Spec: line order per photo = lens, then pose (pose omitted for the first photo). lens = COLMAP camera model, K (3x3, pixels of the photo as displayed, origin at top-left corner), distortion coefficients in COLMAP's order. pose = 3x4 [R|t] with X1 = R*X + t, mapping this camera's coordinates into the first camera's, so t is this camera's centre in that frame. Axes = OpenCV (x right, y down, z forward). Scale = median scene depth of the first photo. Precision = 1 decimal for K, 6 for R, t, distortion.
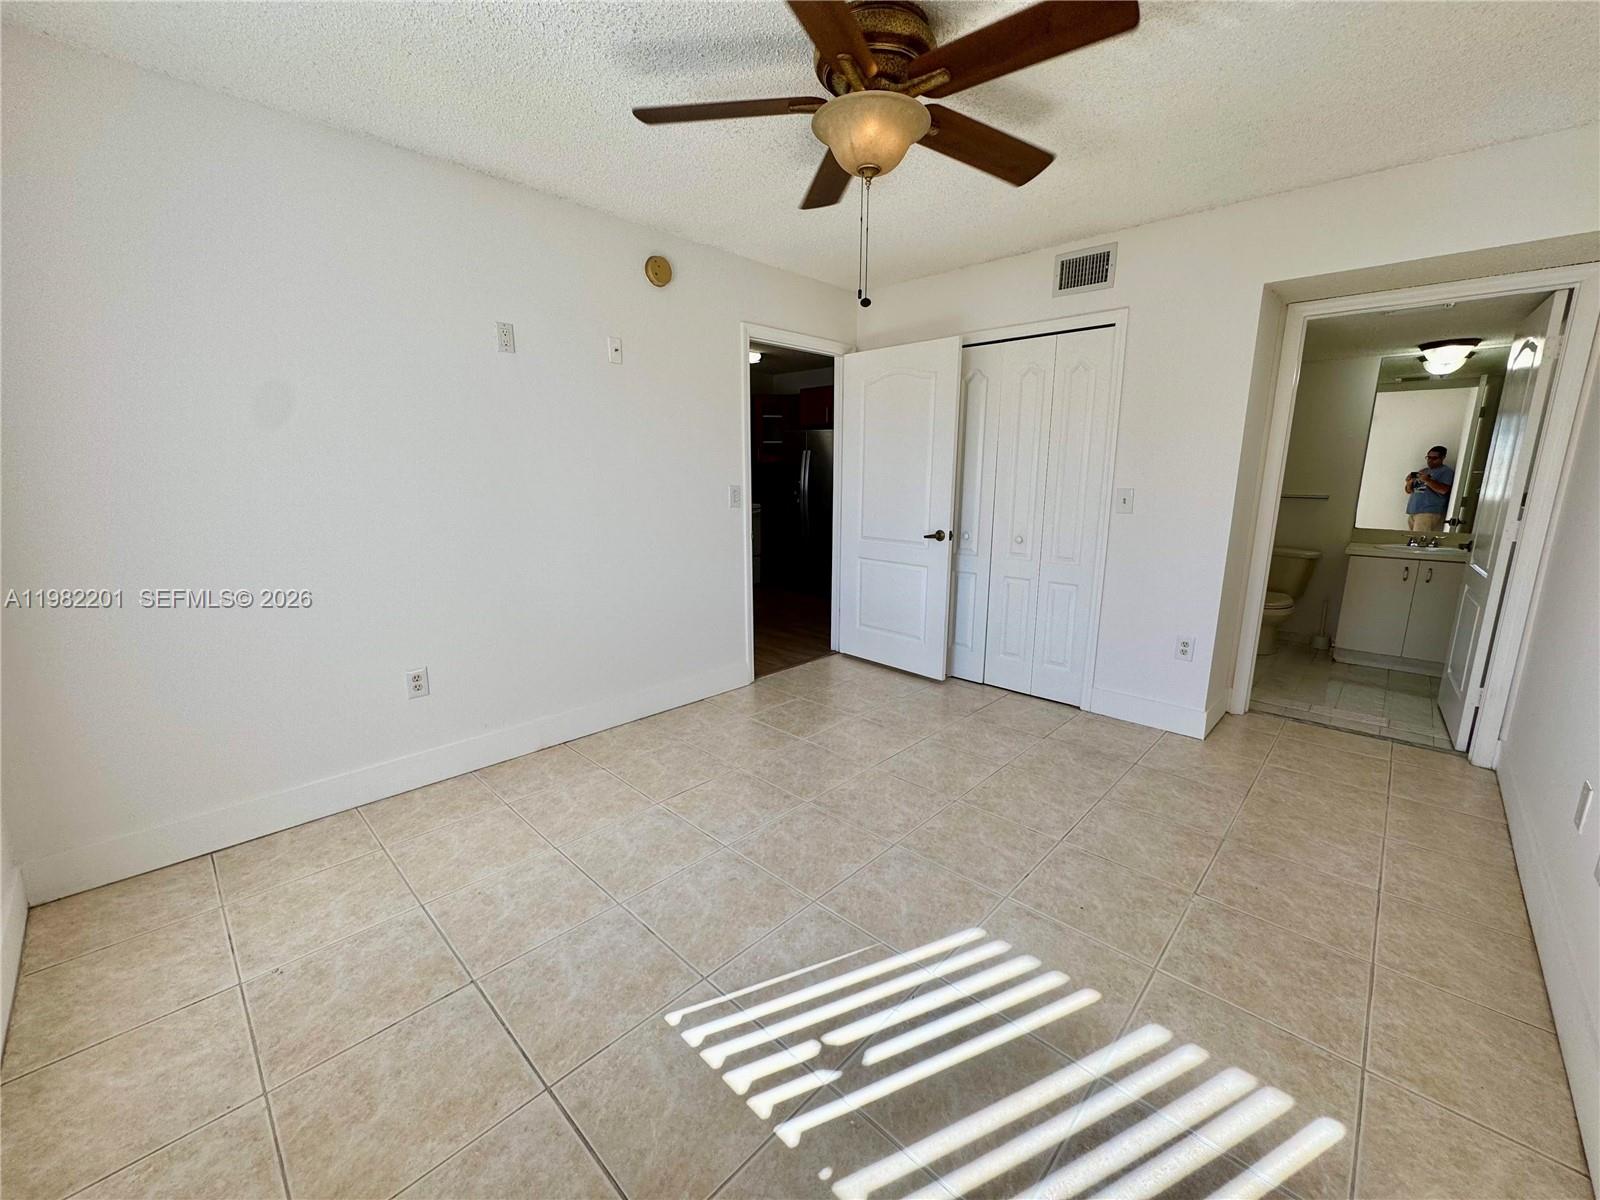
lens RADIAL K [[636.0, 0, 803.7], [0, 636.0, 603.2], [0, 0, 1]] dist [-0.002835, 0.000590]
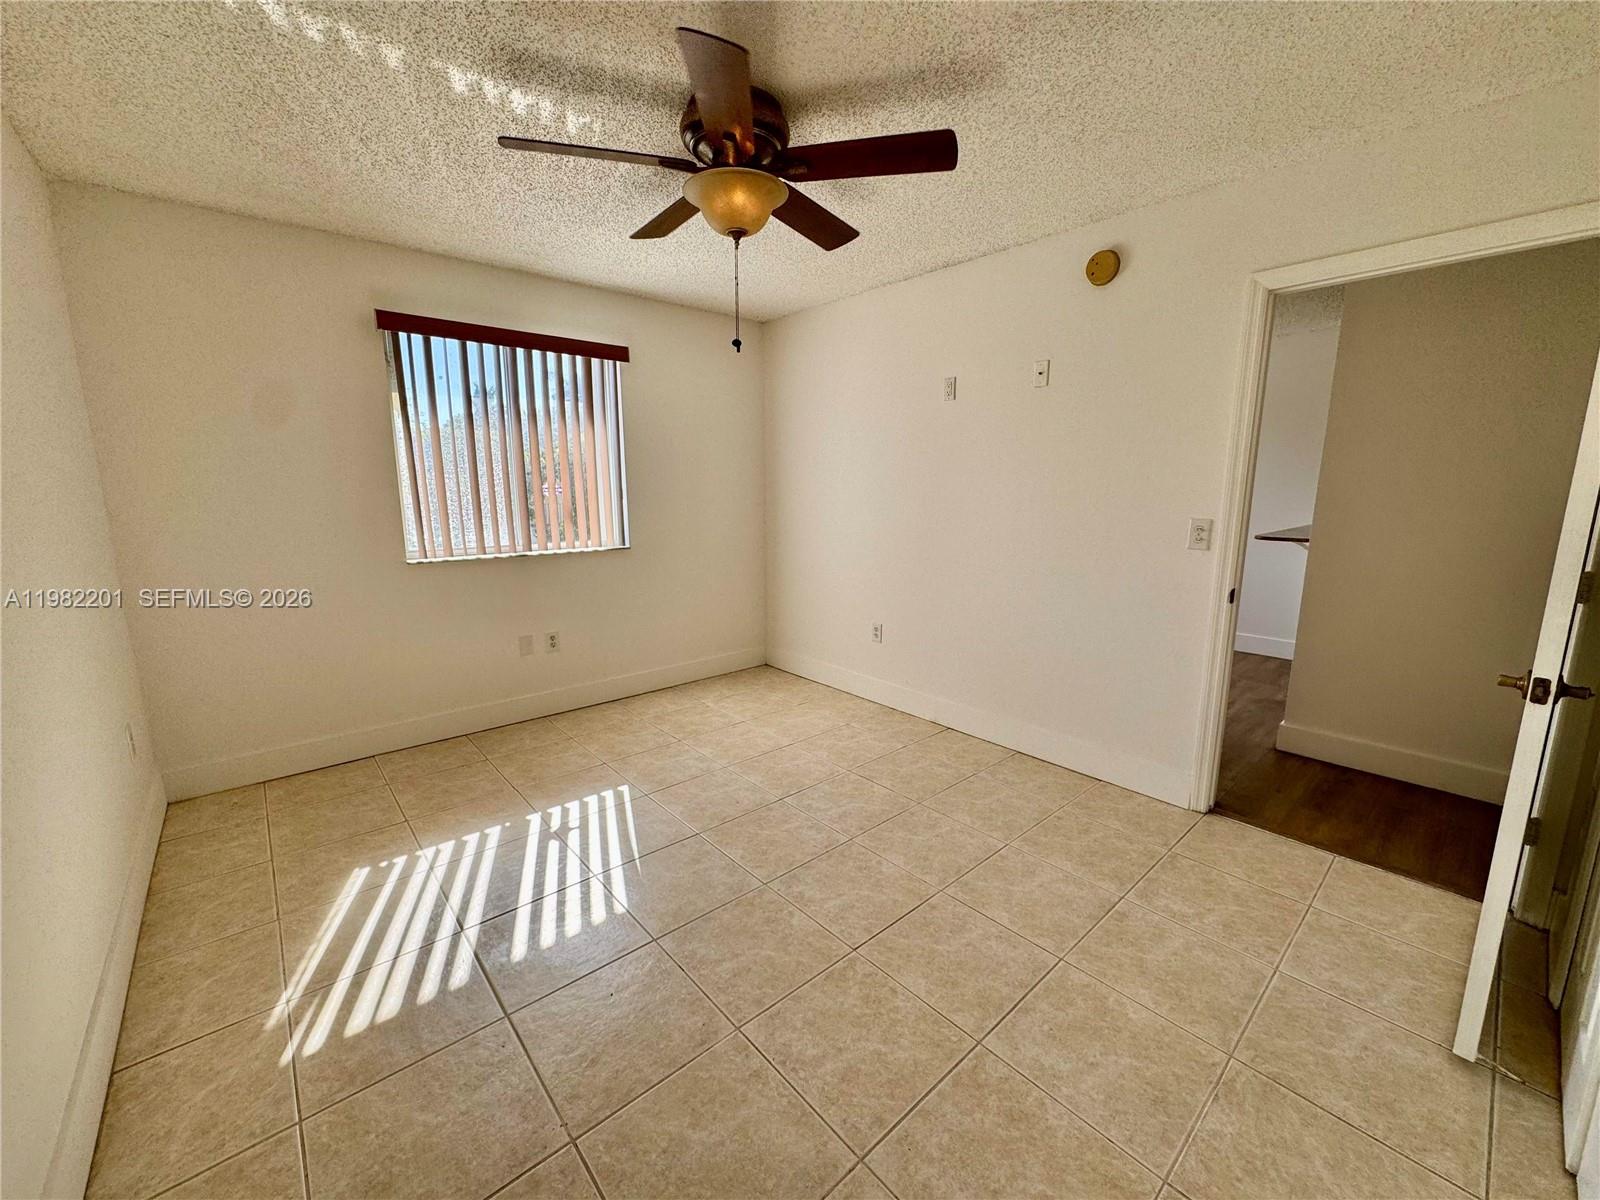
lens RADIAL K [[636.0, 0, 799.4], [0, 636.0, 601.2], [0, 0, 1]] dist [-0.002835, 0.000590]
pose [[-0.089592, 0.176959, -0.980132, 1.223390], [-0.206537, 0.959397, 0.192095, -0.277274], [0.974328, 0.219643, -0.049406, 1.217738]]
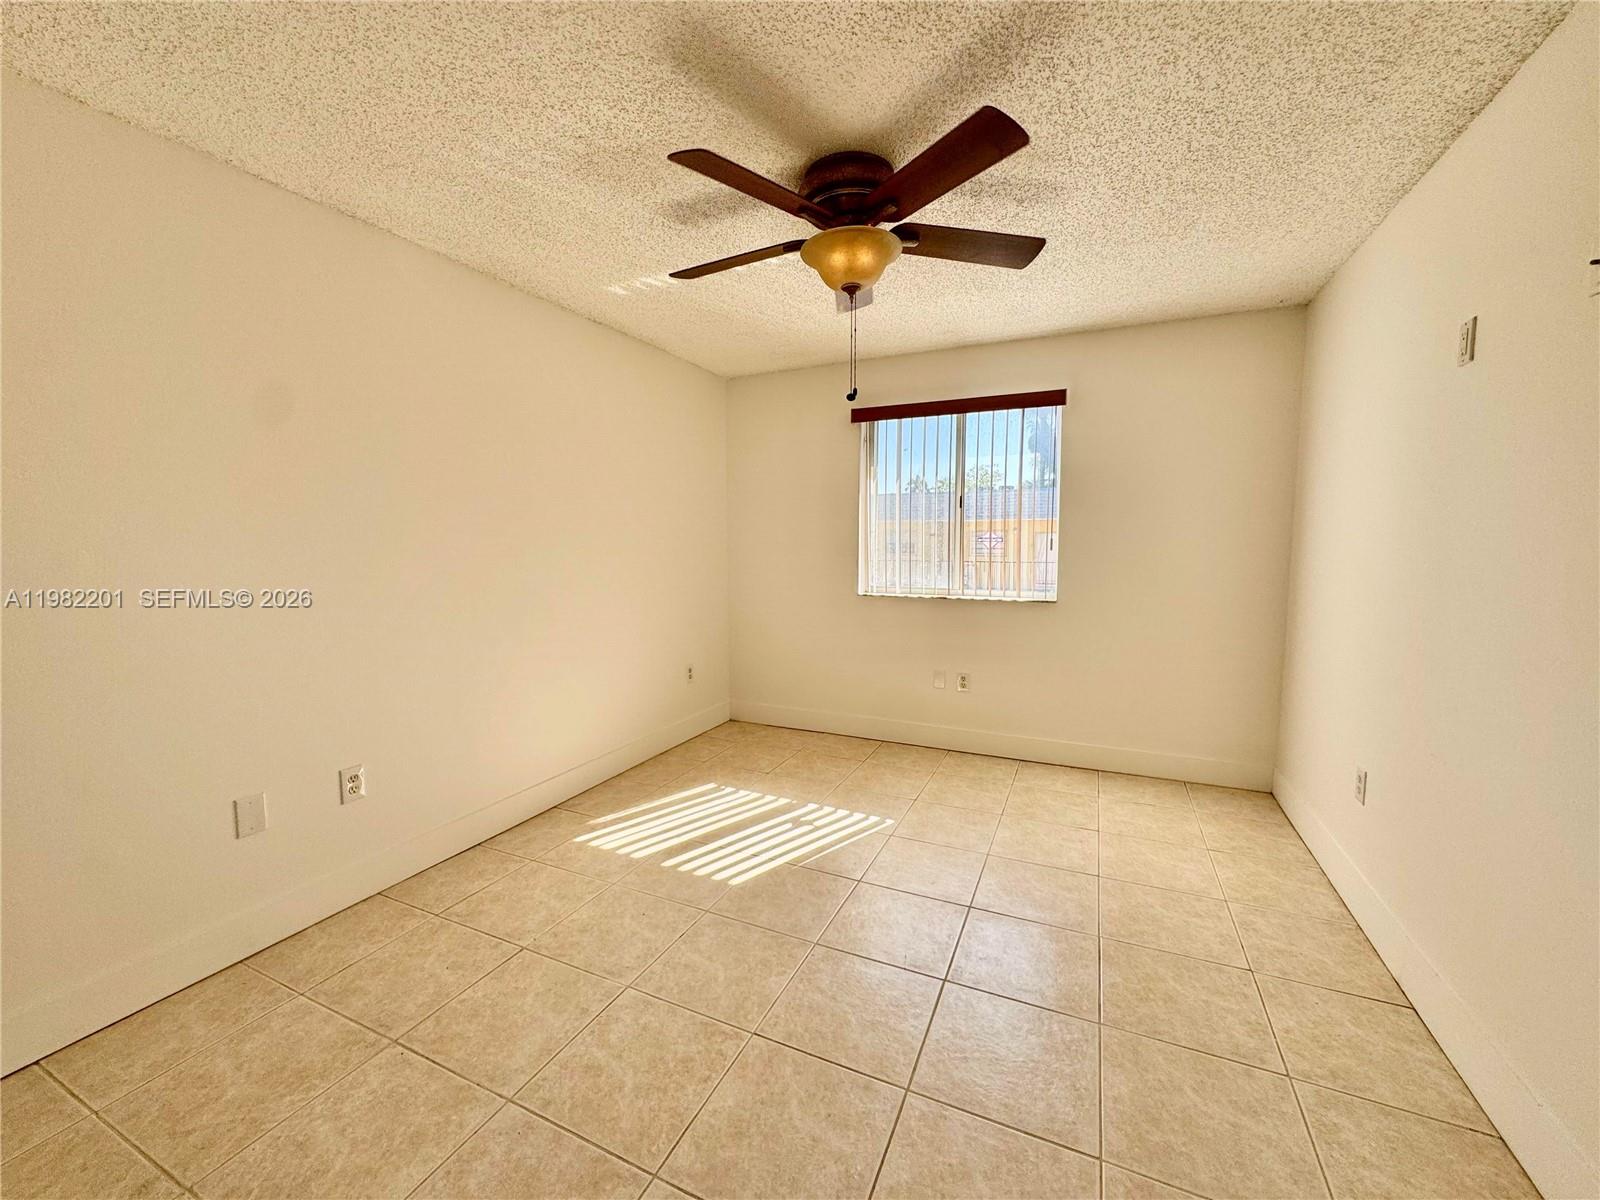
lens RADIAL K [[636.0, 0, 800.5], [0, 636.0, 599.2], [0, 0, 1]] dist [-0.002835, 0.000590]
pose [[-0.947476, 0.028304, -0.318571, 0.537784], [-0.067119, 0.956298, 0.284586, -0.434553], [0.312703, 0.291021, -0.904170, 2.038918]]
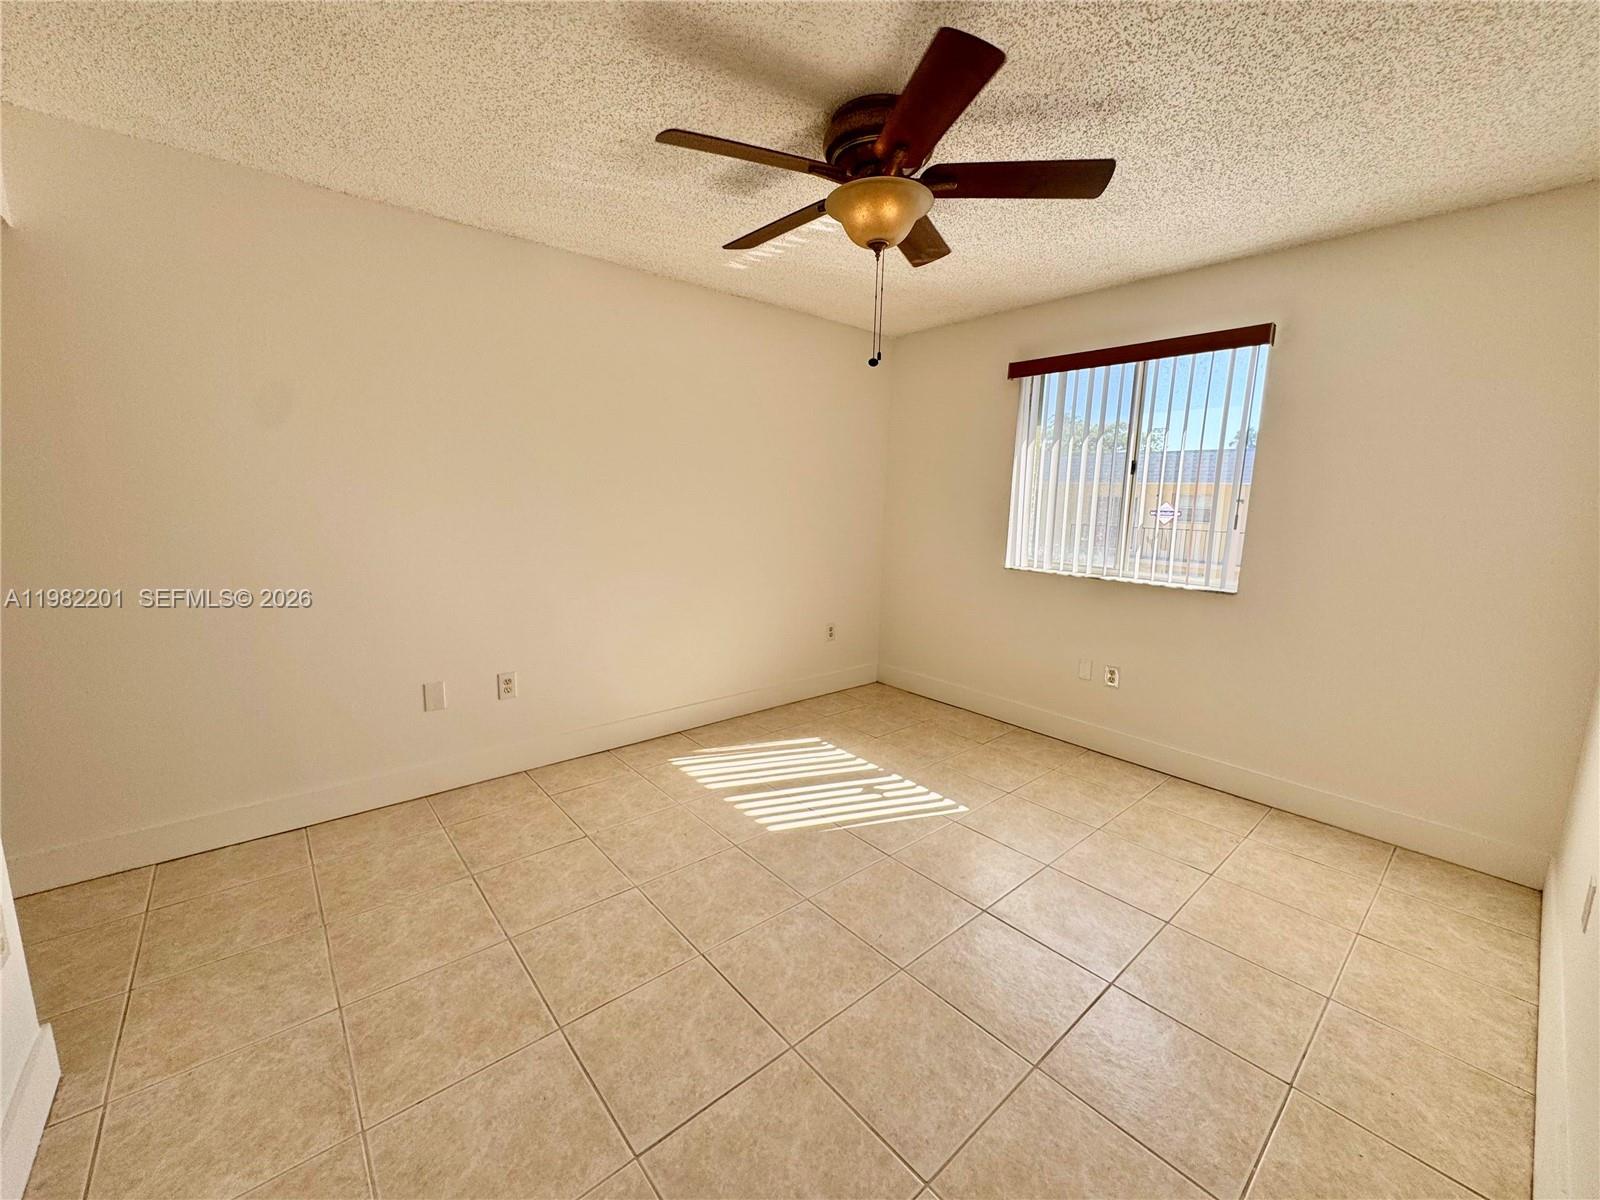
lens RADIAL K [[636.0, 0, 800.2], [0, 636.0, 598.7], [0, 0, 1]] dist [-0.002835, 0.000590]
pose [[-0.994659, -0.042243, 0.094179, 0.098845], [-0.005455, 0.932659, 0.360719, -0.475198], [-0.103075, 0.358279, -0.927907, 2.100408]]
